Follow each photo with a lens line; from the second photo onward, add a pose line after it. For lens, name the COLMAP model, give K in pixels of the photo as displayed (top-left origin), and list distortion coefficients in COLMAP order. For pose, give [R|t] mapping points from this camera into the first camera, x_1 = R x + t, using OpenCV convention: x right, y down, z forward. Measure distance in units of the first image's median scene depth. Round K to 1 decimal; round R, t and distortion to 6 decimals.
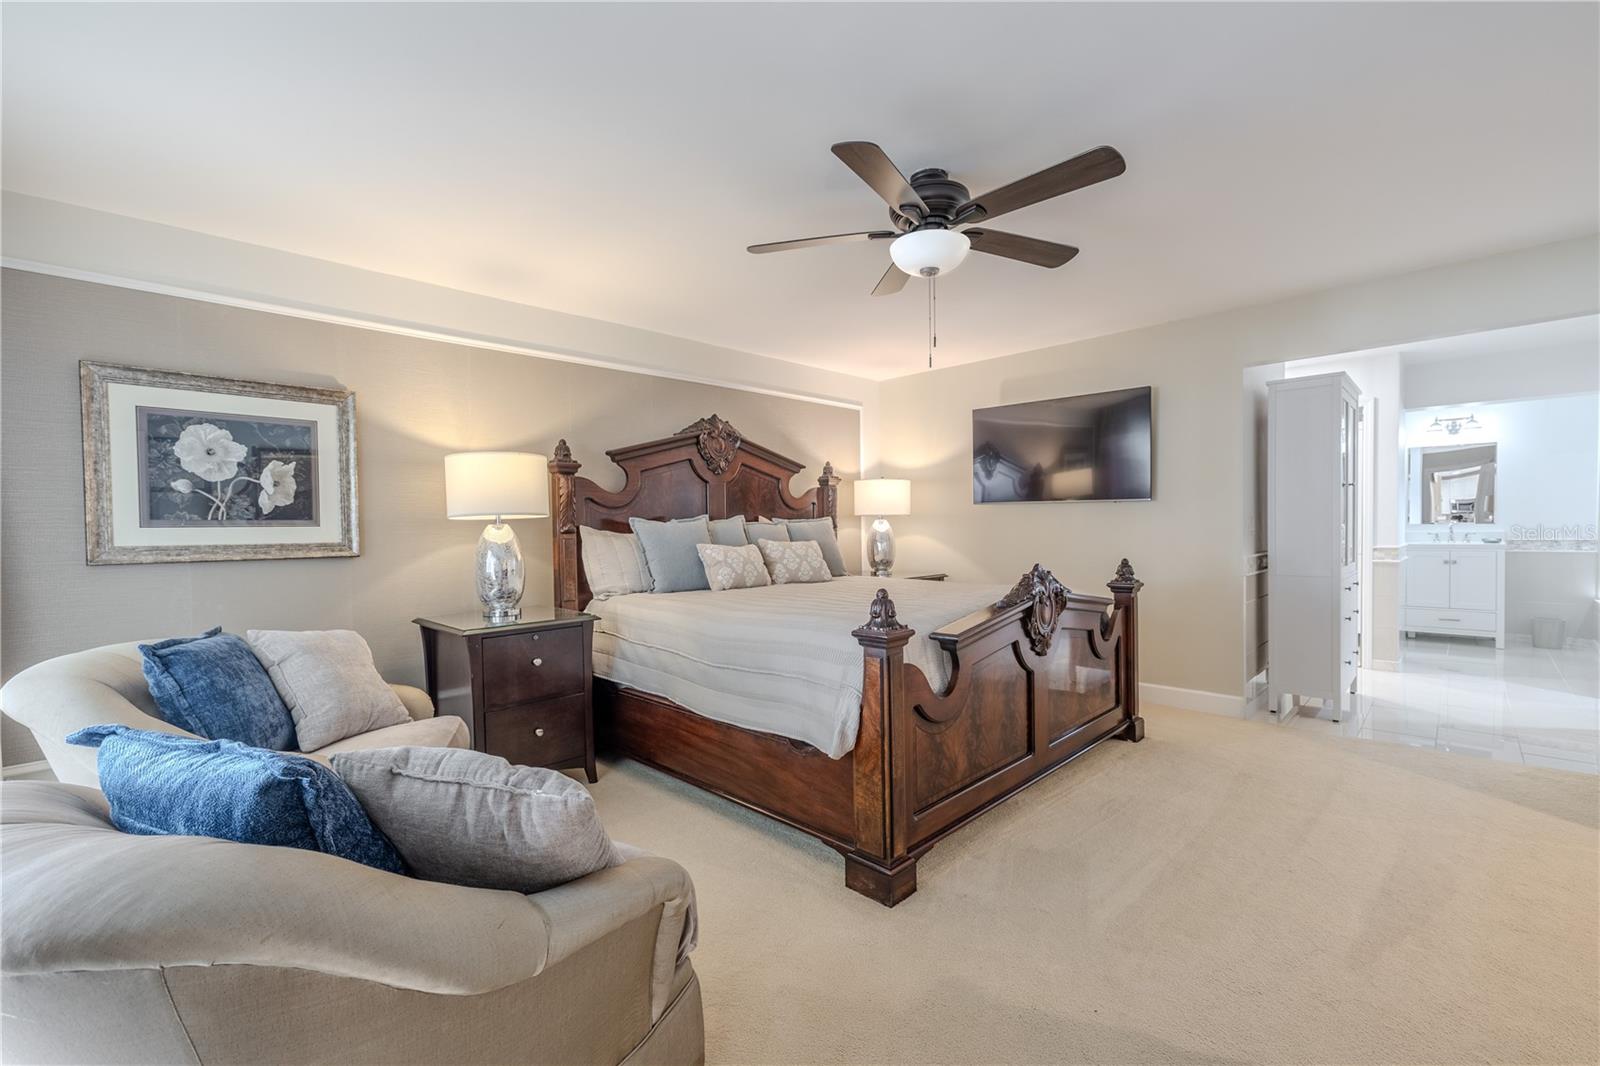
lens RADIAL K [[678.3, 0, 801.9], [0, 678.3, 541.0], [0, 0, 1]] dist [0.000580, 0.000133]
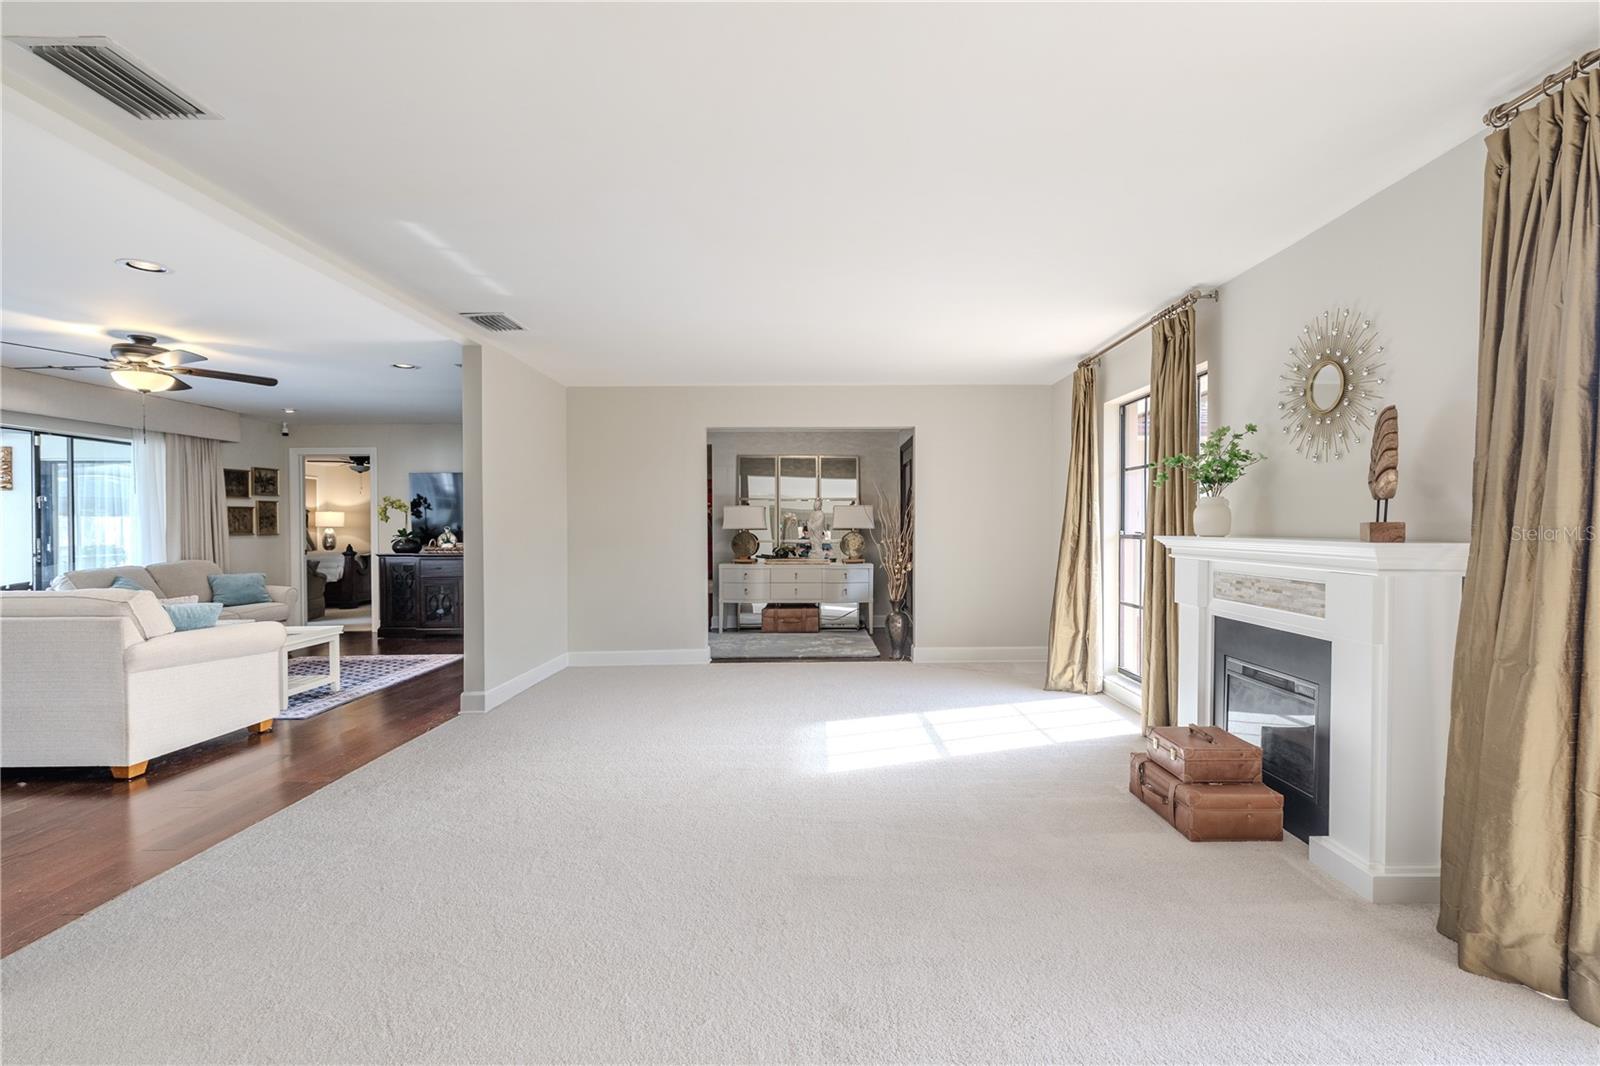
lens RADIAL K [[722.5, 0, 830.8], [0, 722.5, 532.3], [0, 0, 1]] dist [-0.001222, -0.000167]
pose [[0.697567, 0.002834, 0.716514, -0.524627], [0.014880, 0.999719, -0.018440, 0.060607], [-0.716365, 0.023525, 0.697329, -2.250143]]
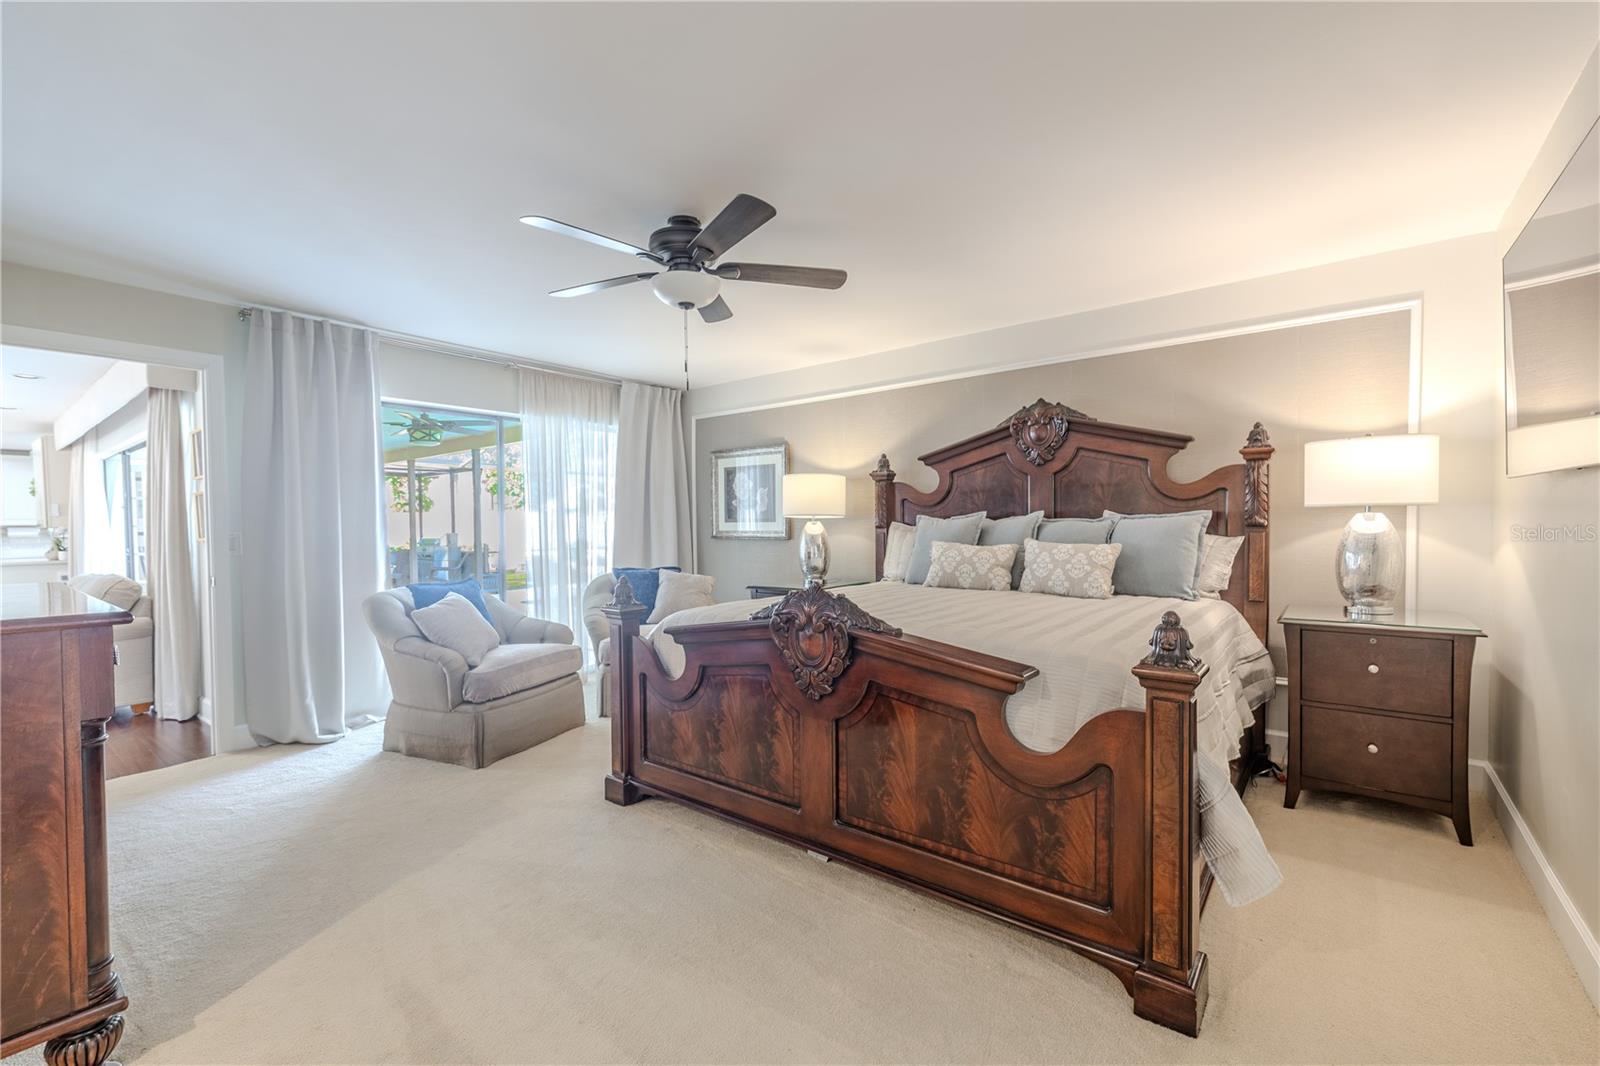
lens RADIAL K [[672.9, 0, 796.5], [0, 672.9, 547.3], [0, 0, 1]] dist [0.000392, 0.000066]
pose [[0.097297, 0.048499, -0.994073, 0.693576], [-0.016175, 0.998757, 0.047144, -0.025062], [0.995124, 0.011492, 0.097960, 0.557698]]
